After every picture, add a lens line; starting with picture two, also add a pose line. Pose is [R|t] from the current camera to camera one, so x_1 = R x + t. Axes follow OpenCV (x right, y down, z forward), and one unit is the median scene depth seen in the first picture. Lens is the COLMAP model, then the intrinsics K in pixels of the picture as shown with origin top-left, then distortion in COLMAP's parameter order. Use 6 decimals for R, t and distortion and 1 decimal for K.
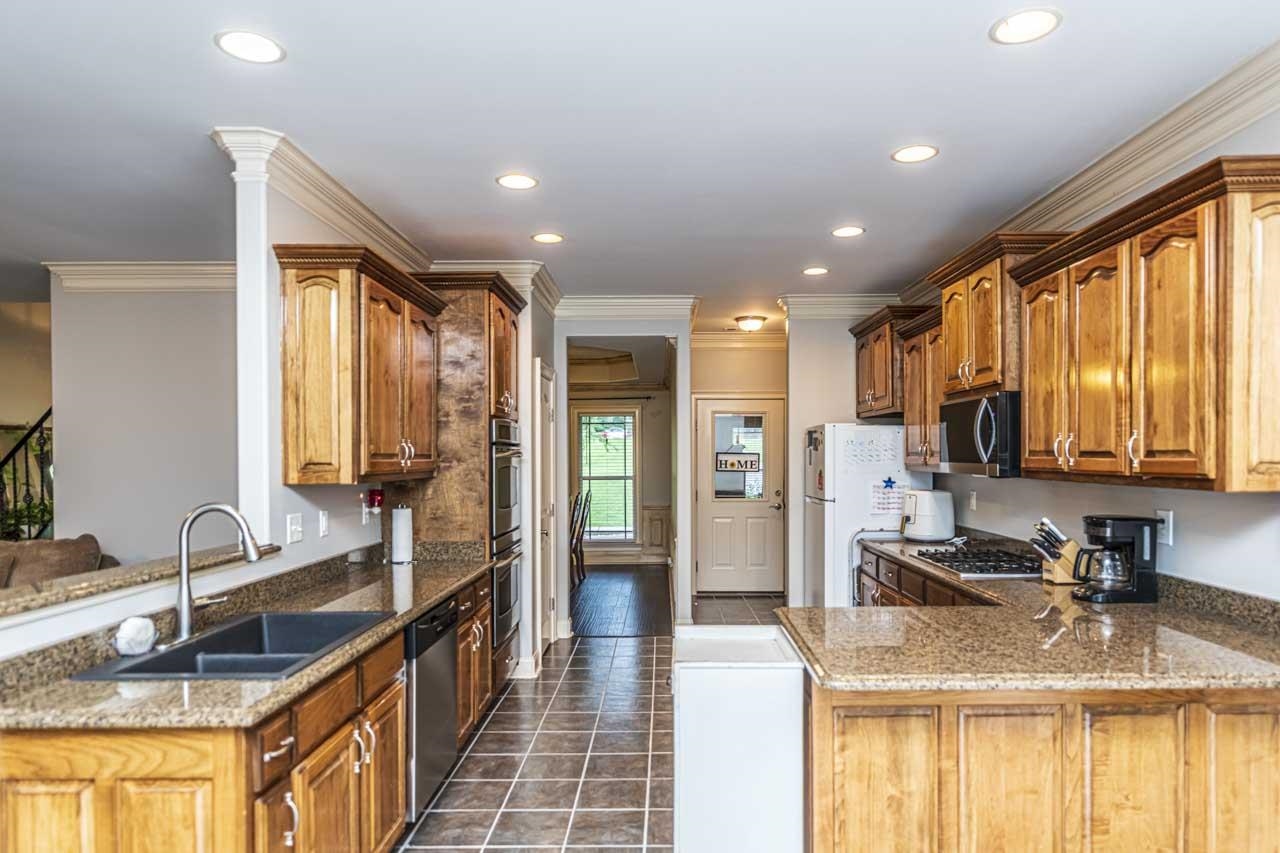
lens RADIAL K [[765.0, 0, 661.2], [0, 765.0, 459.4], [0, 0, 1]] dist [-0.003119, -0.000959]
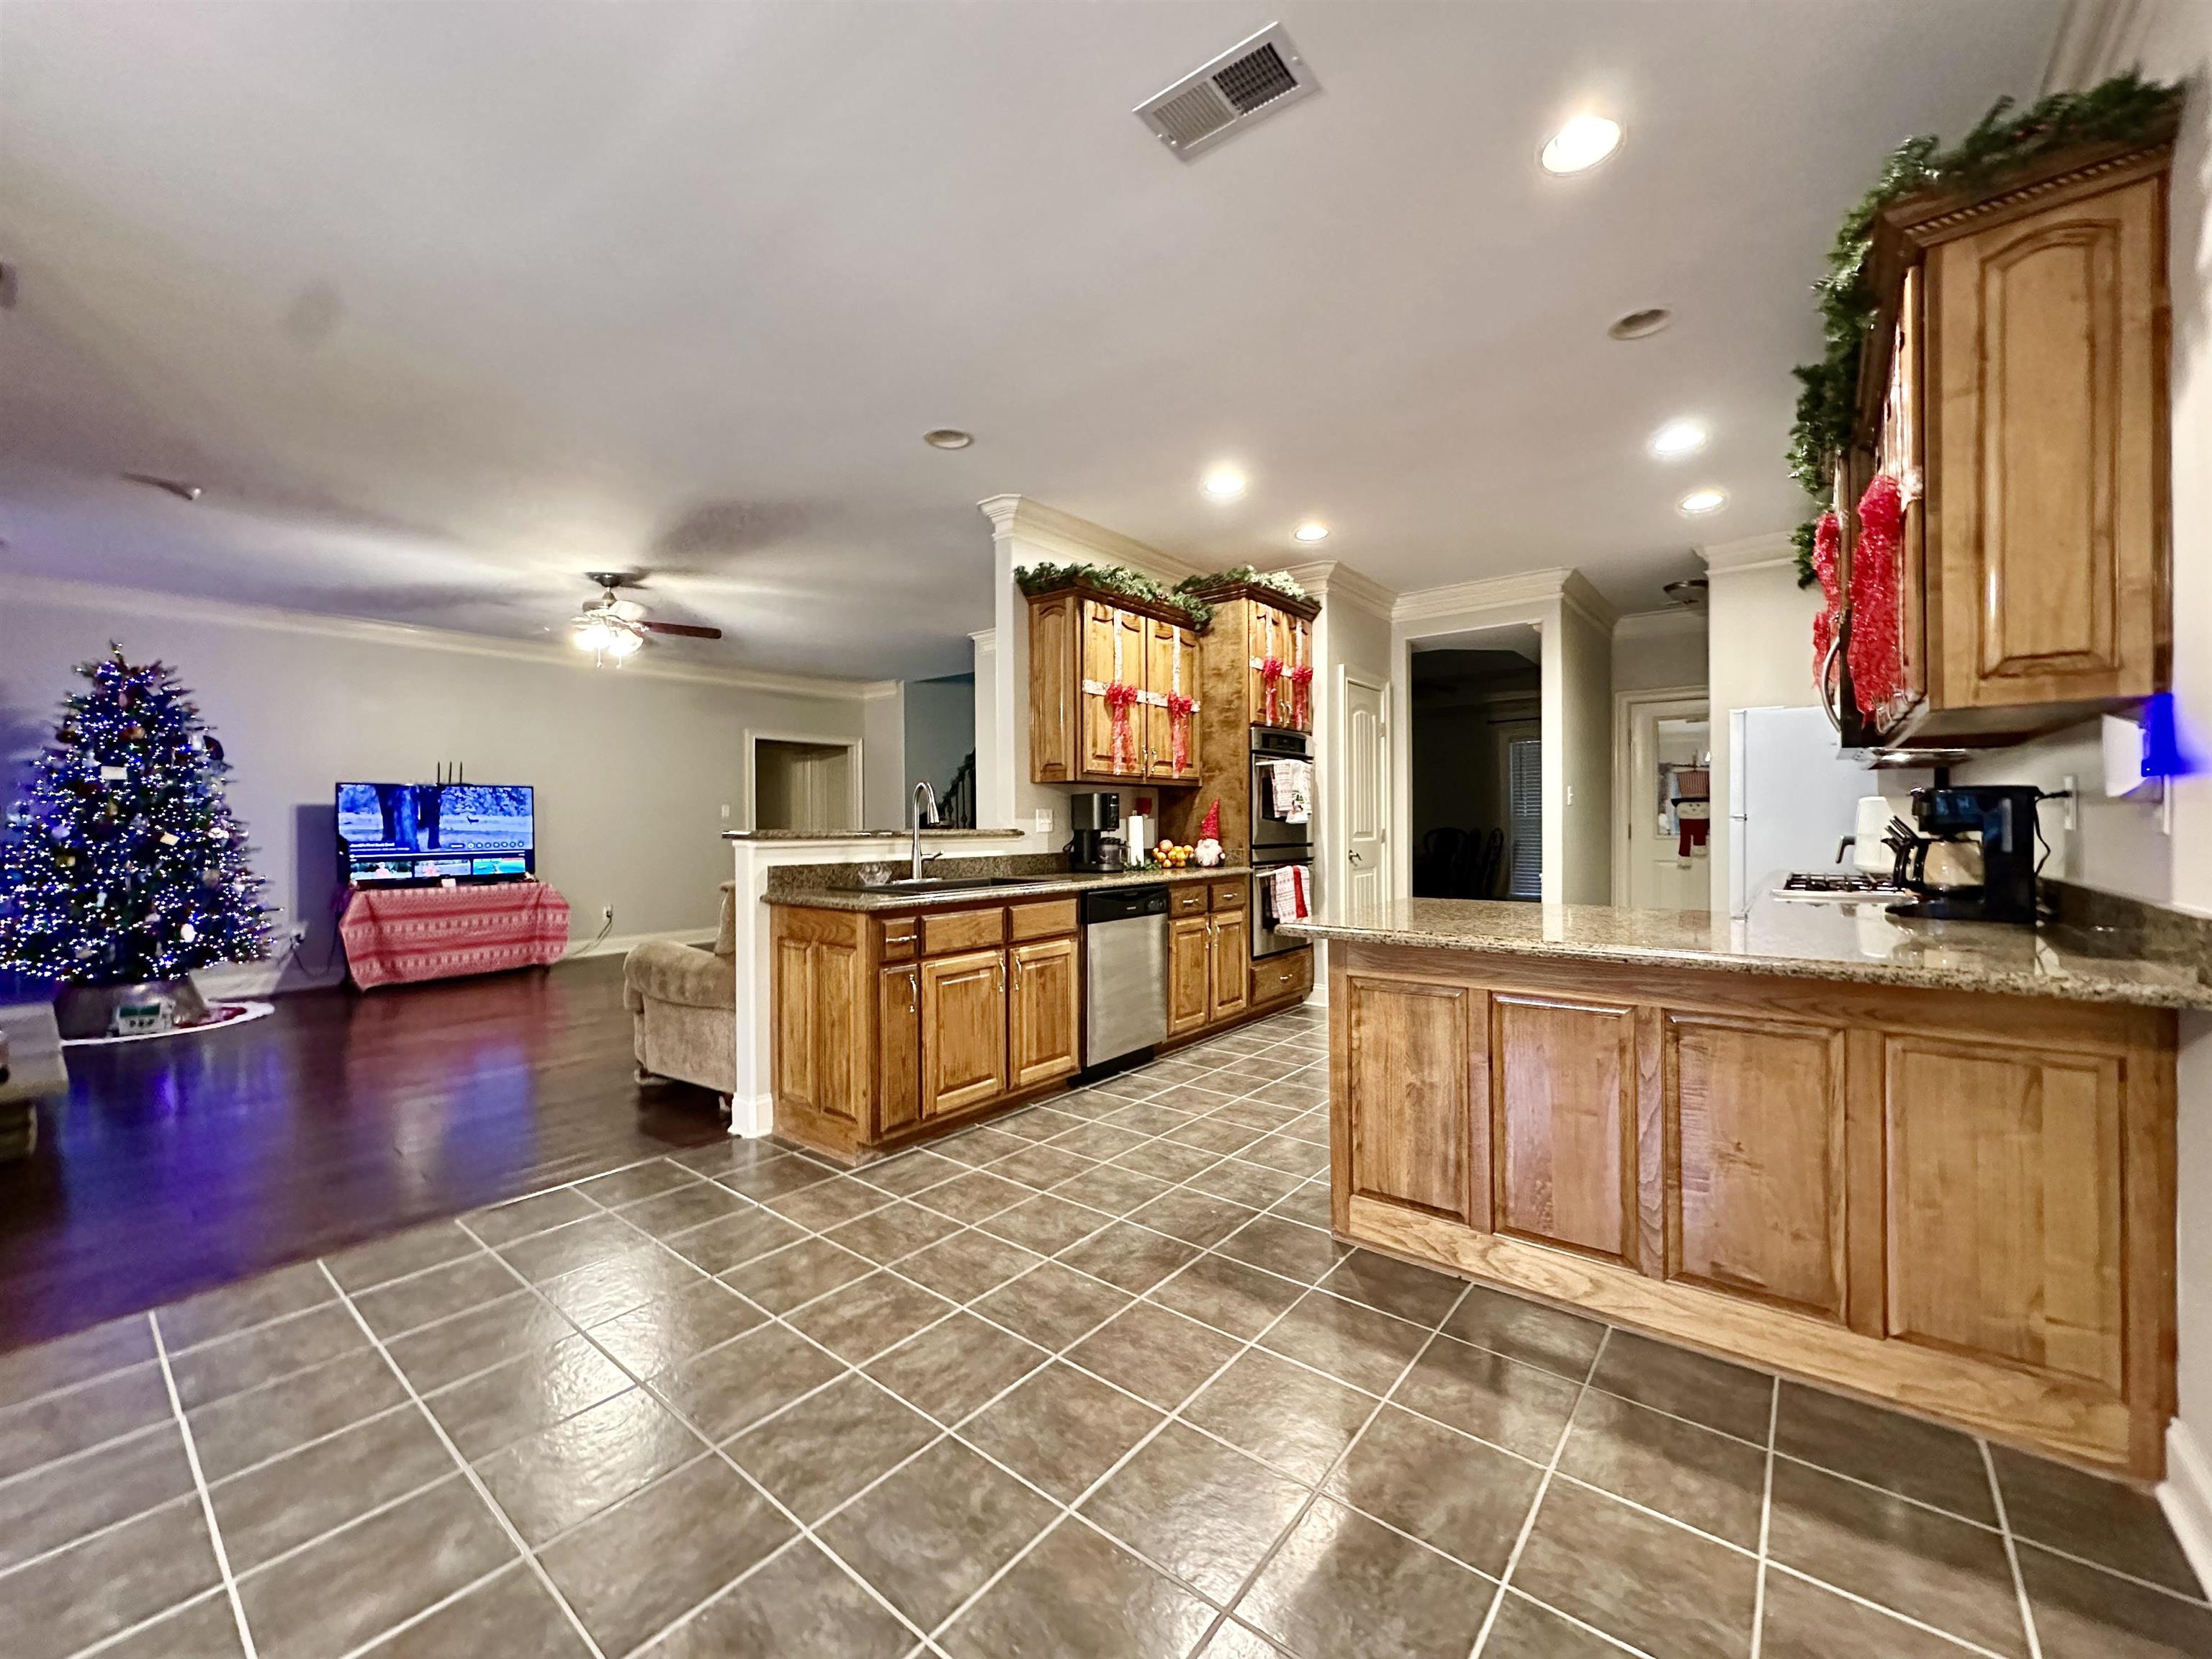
lens RADIAL K [[884.7, 0, 1104.0], [0, 884.7, 820.5], [0, 0, 1]] dist [0.000571, 0.000100]
pose [[0.774870, -0.003175, -0.632112, 0.669727], [0.000111, 0.999988, -0.004886, 0.138768], [0.632120, 0.003716, 0.774861, -0.021593]]
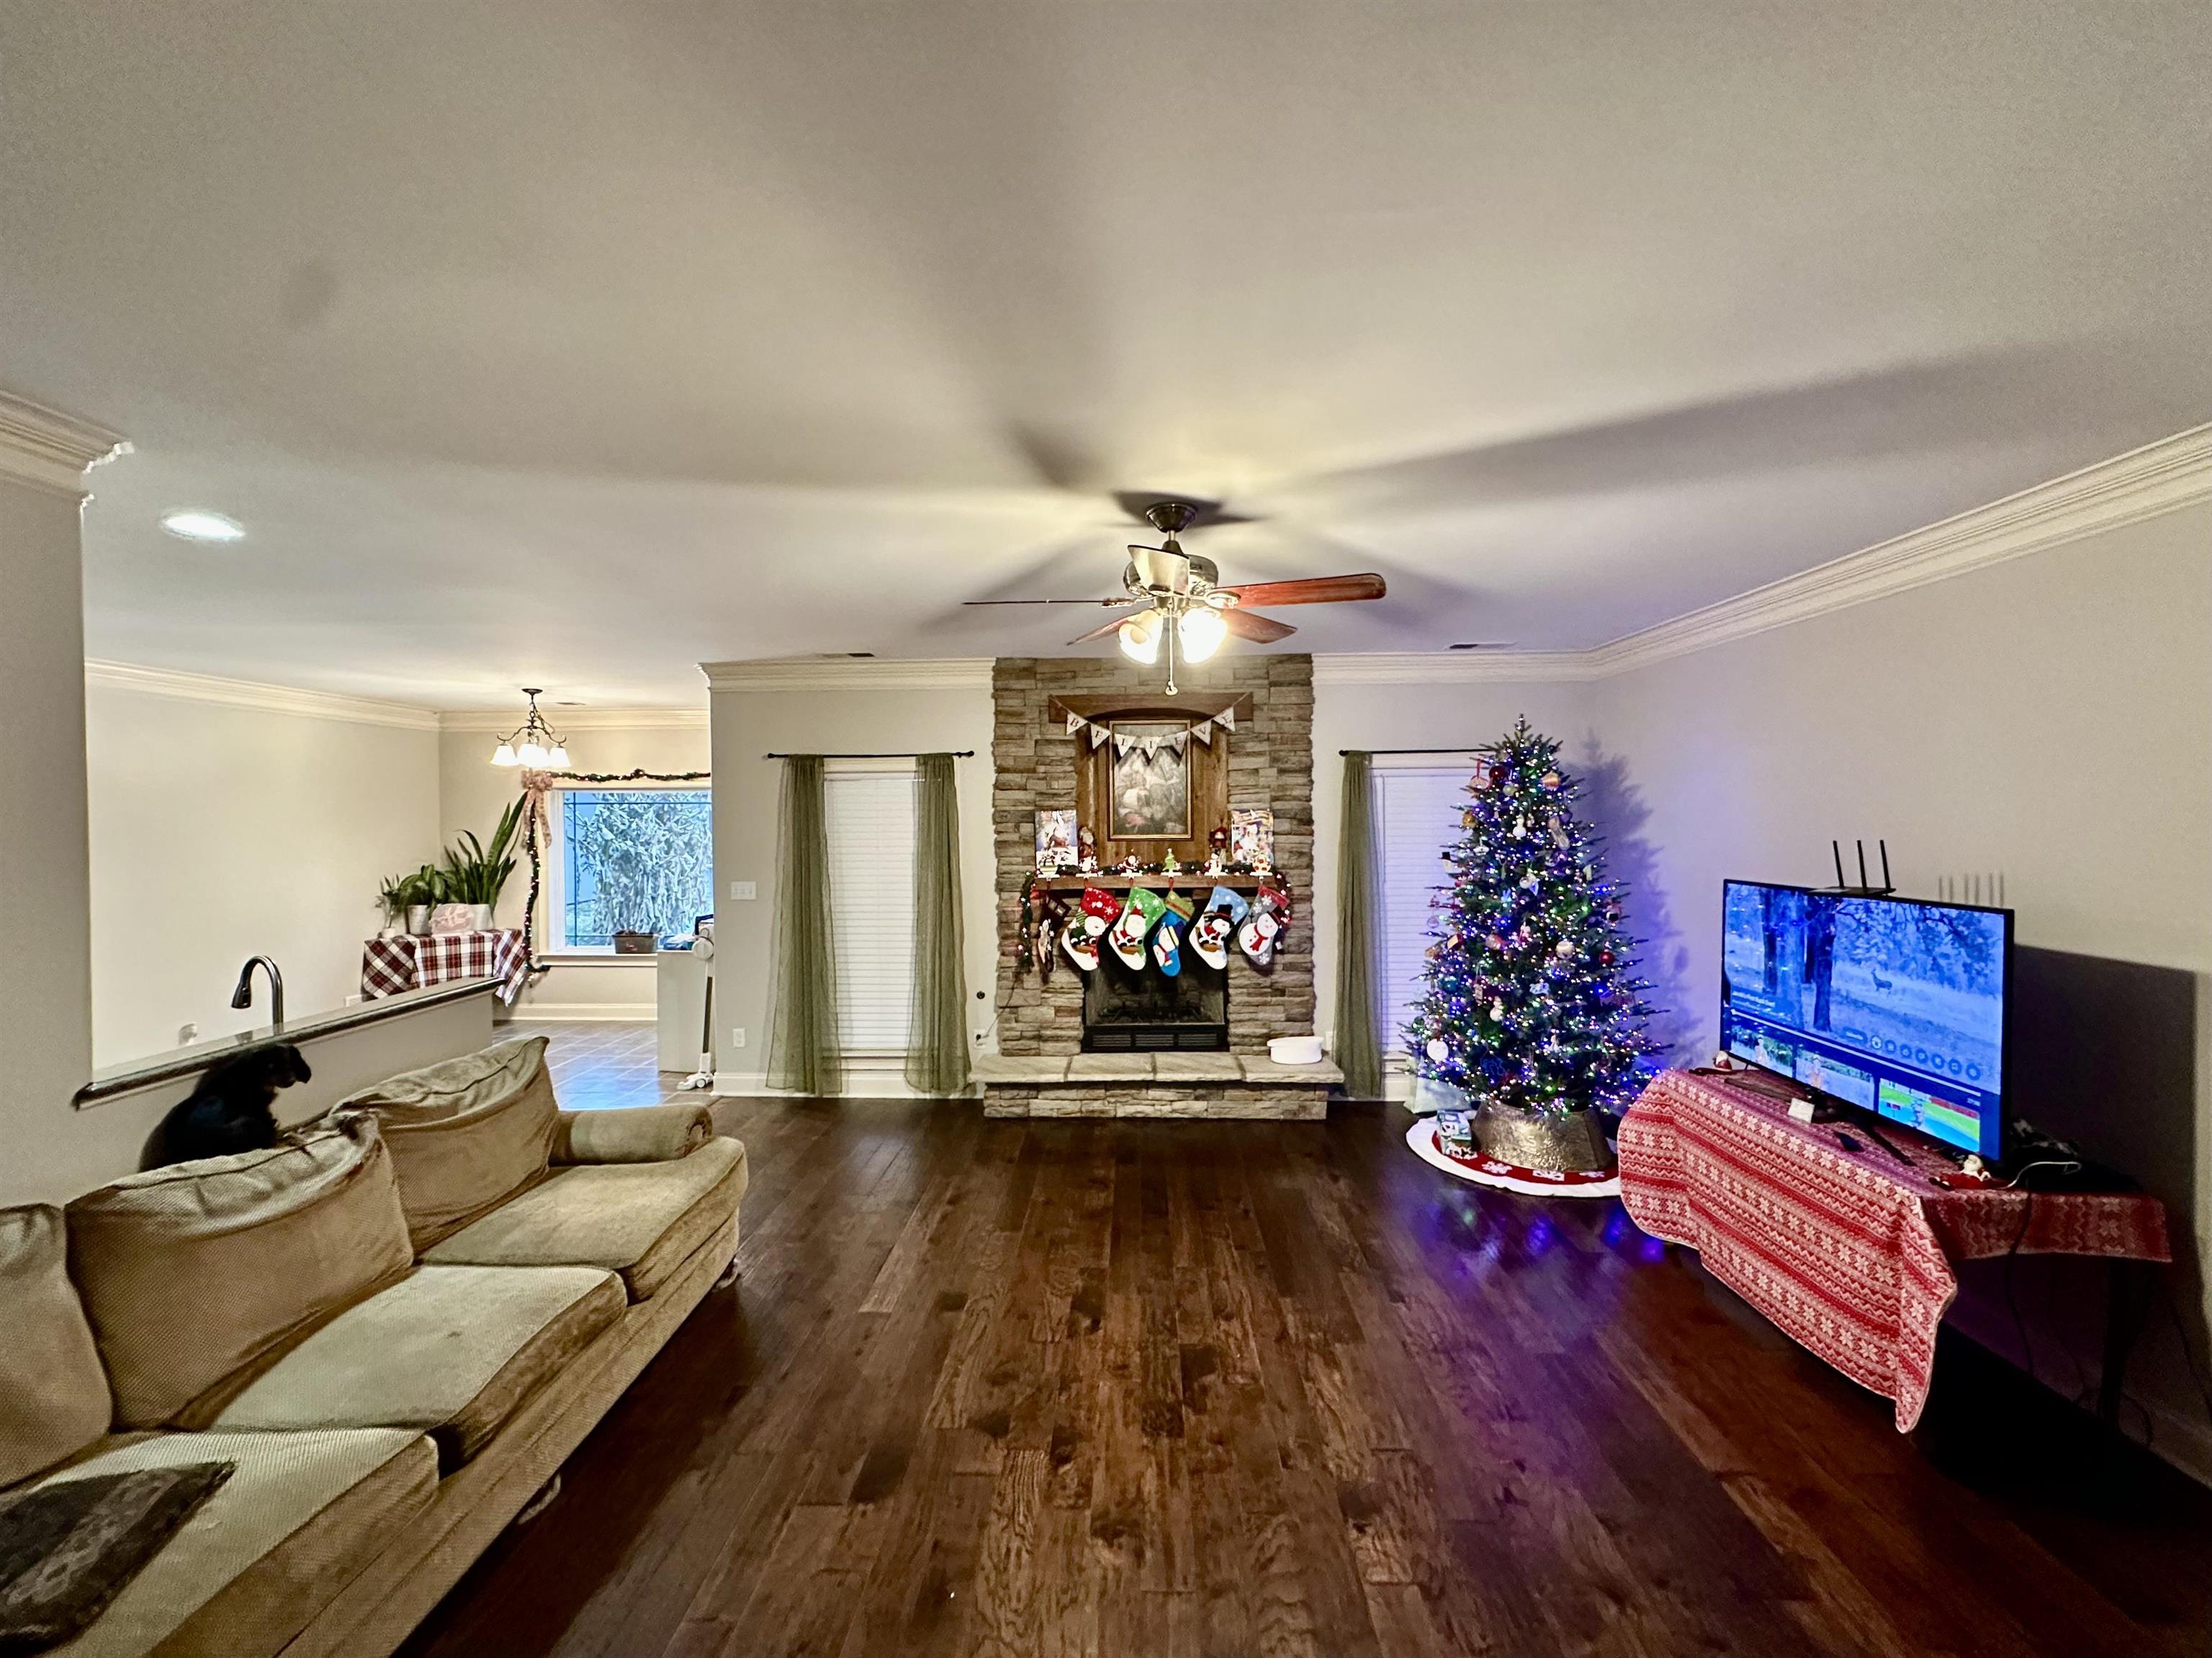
lens RADIAL K [[884.6, 0, 1105.9], [0, 884.6, 835.9], [0, 0, 1]] dist [0.000571, 0.000100]
pose [[-0.999187, 0.008877, 0.039335, -1.800751], [0.009899, 0.999616, 0.025873, -0.115212], [-0.039090, 0.026242, -0.998891, 2.158958]]
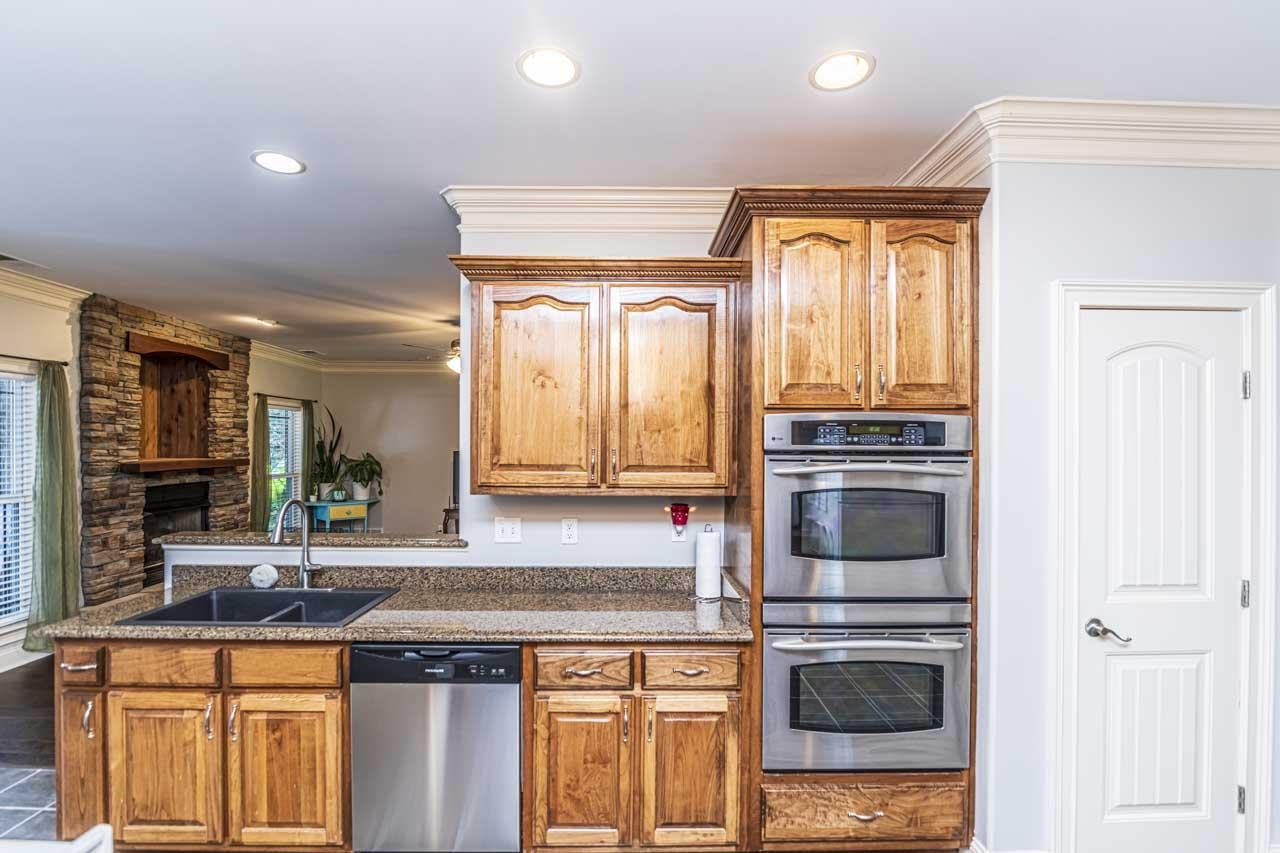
lens RADIAL K [[585.6, 0, 631.7], [0, 585.6, 449.0], [0, 0, 1]] dist [-0.019132, -0.000295]
pose [[0.015303, 0.005663, -0.999867, 0.505471], [-0.016032, 0.999857, 0.005418, -0.043570], [0.999754, 0.015947, 0.015392, 1.627616]]
